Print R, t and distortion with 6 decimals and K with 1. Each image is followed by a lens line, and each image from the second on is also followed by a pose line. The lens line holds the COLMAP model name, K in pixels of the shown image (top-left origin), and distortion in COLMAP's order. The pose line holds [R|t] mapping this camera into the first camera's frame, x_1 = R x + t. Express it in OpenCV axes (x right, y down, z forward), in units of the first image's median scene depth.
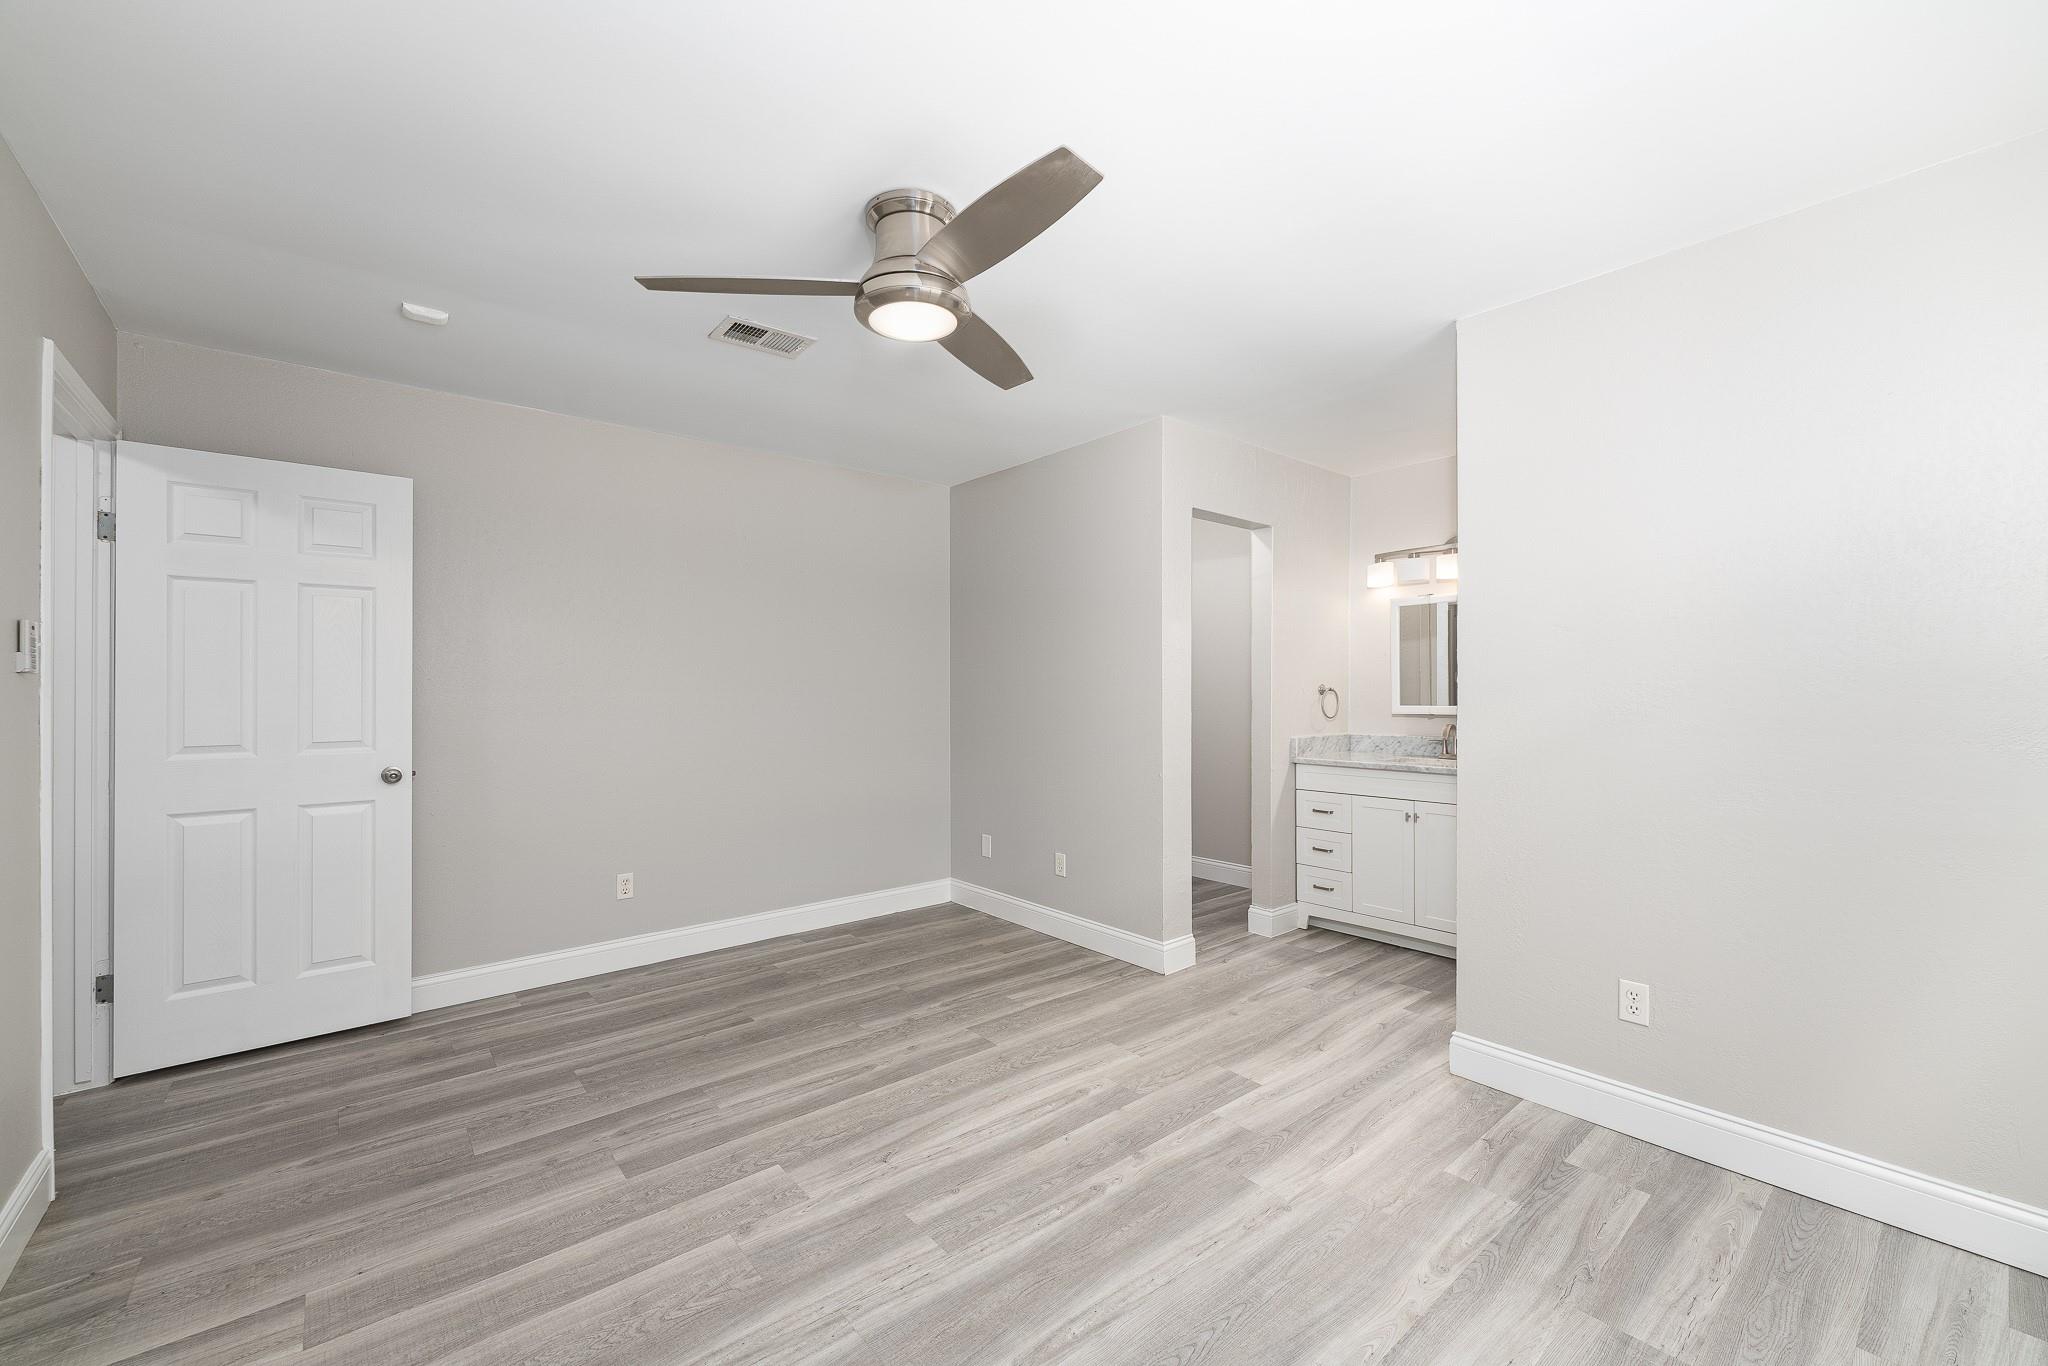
lens RADIAL K [[818.1, 0, 1016.7], [0, 818.1, 694.7], [0, 0, 1]] dist [-0.002578, -0.000220]
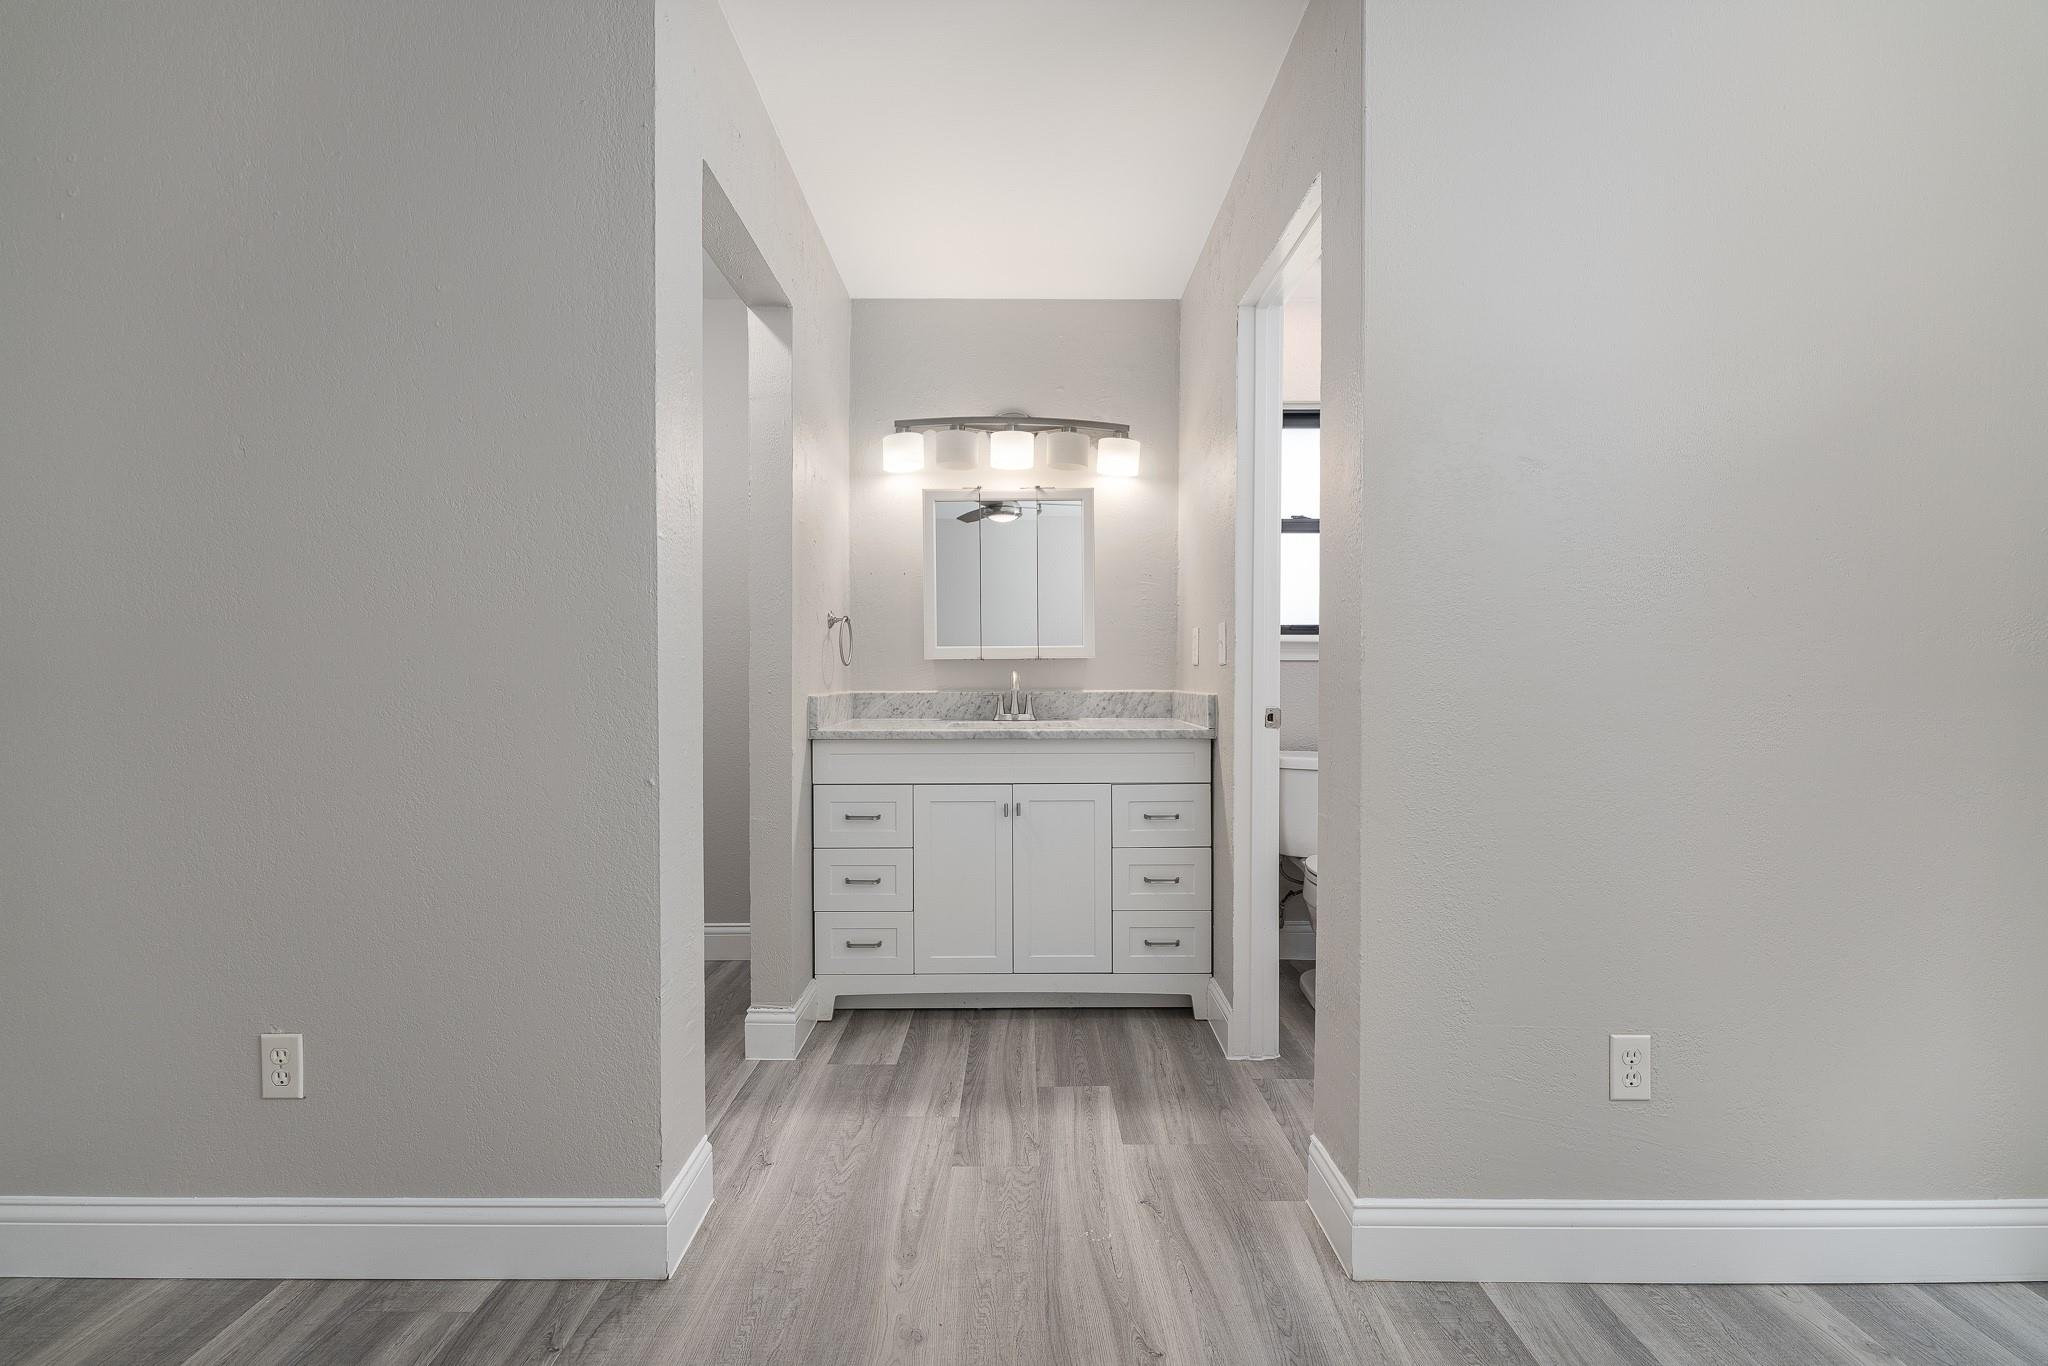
lens RADIAL K [[818.1, 0, 1022.8], [0, 818.1, 689.2], [0, 0, 1]] dist [-0.002578, -0.000220]
pose [[0.636363, -0.009130, 0.771335, -0.014671], [0.002855, 0.999951, 0.009481, 0.053988], [-0.771384, -0.003831, 0.636358, 0.653435]]
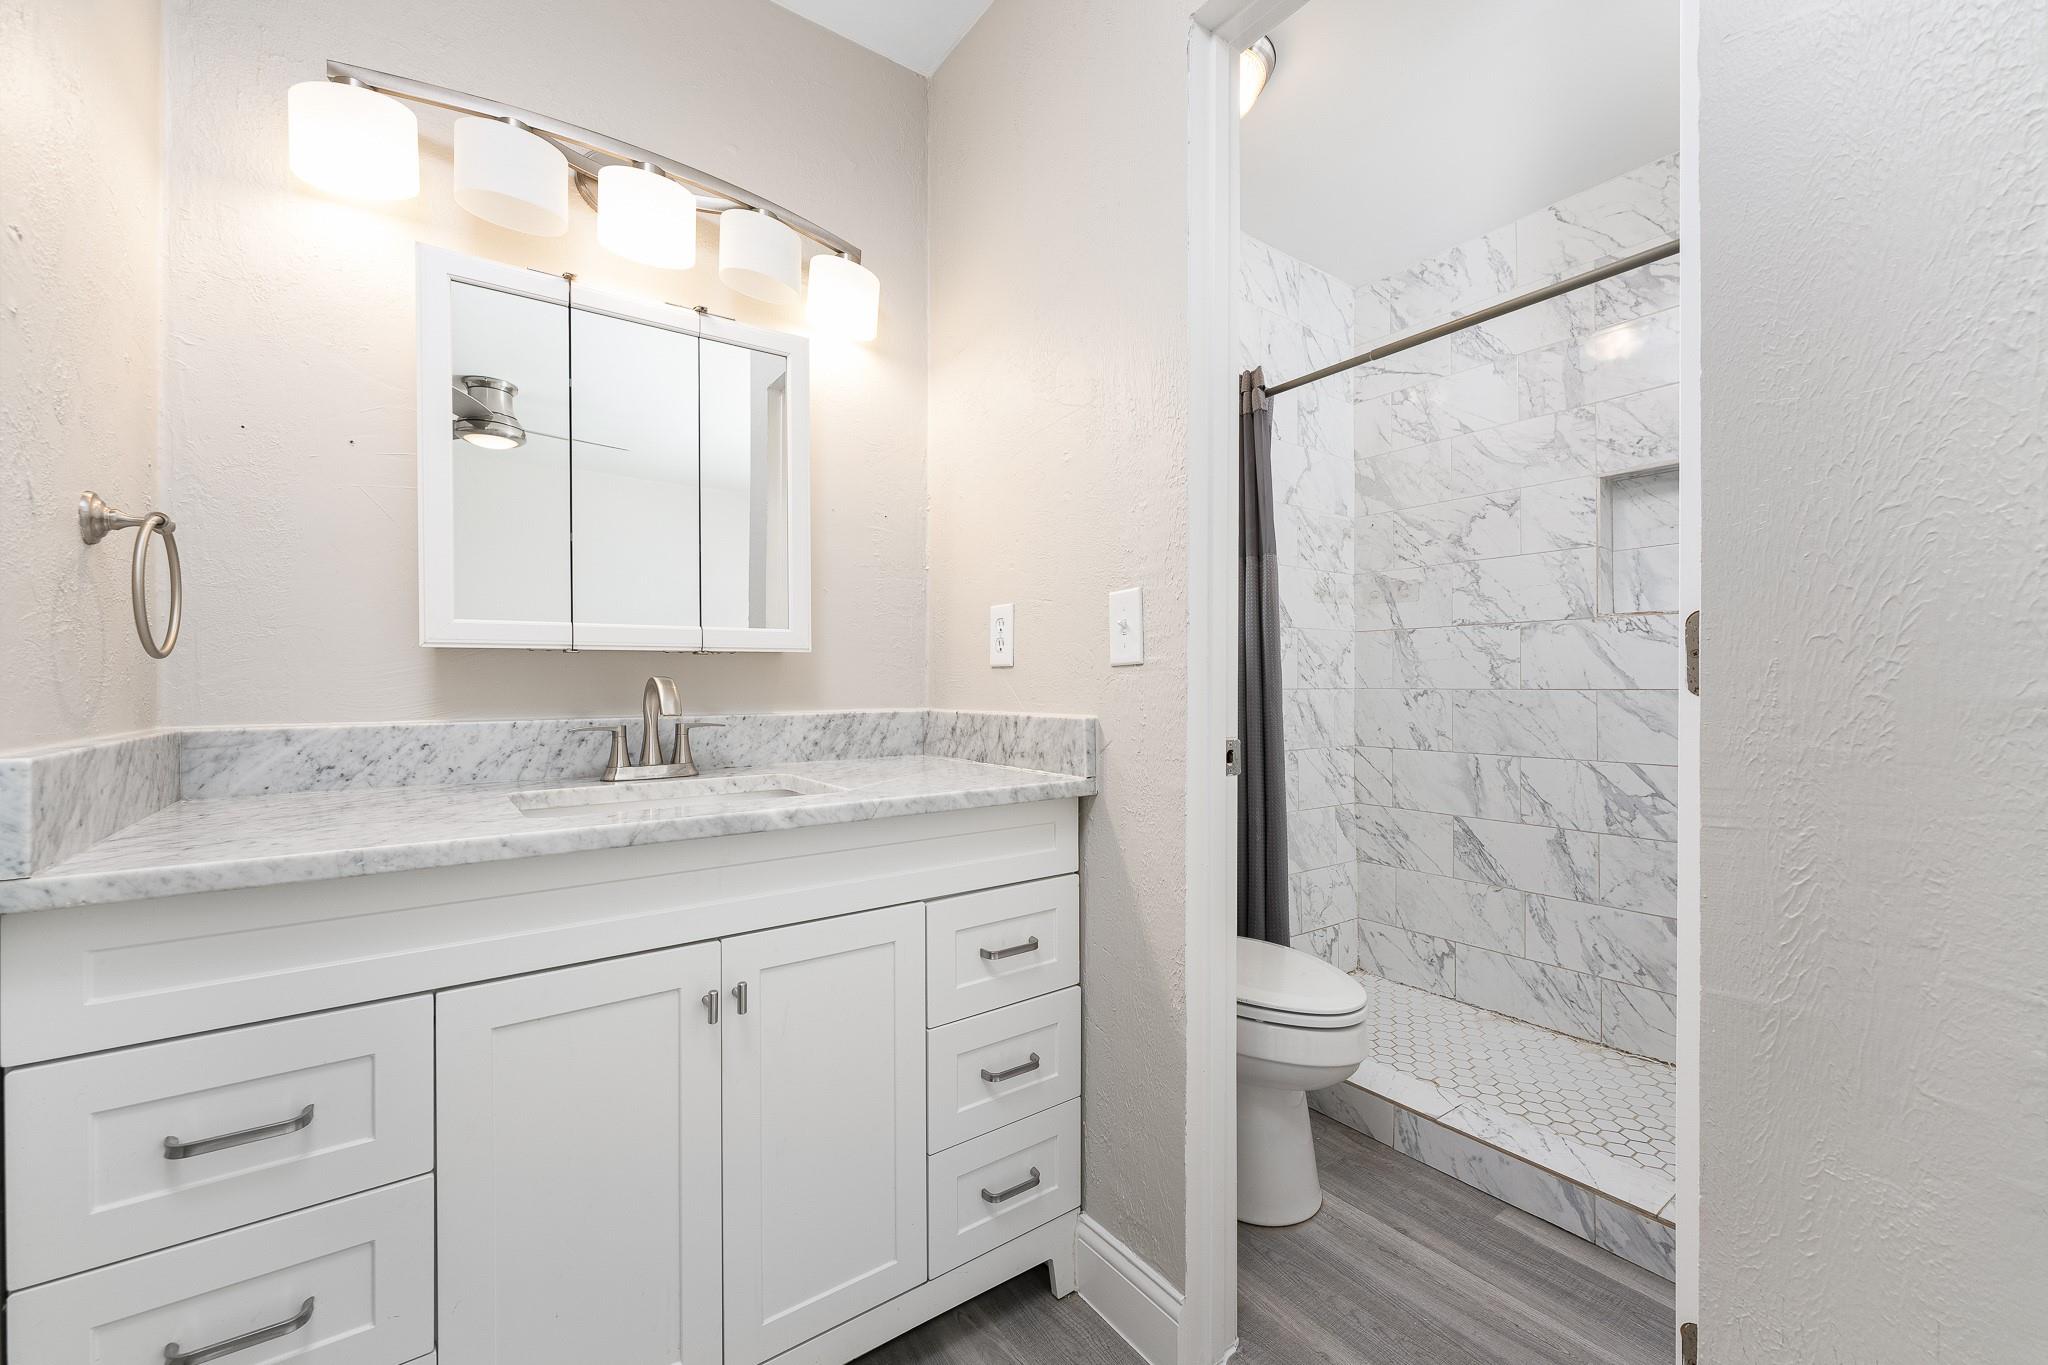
lens RADIAL K [[818.1, 0, 1039.3], [0, 818.1, 682.0], [0, 0, 1]] dist [-0.002578, -0.000220]
pose [[0.057183, 0.005476, 0.998349, 0.239541], [0.008775, 0.999944, -0.005987, 0.050159], [-0.998325, 0.009103, 0.057131, 0.989113]]
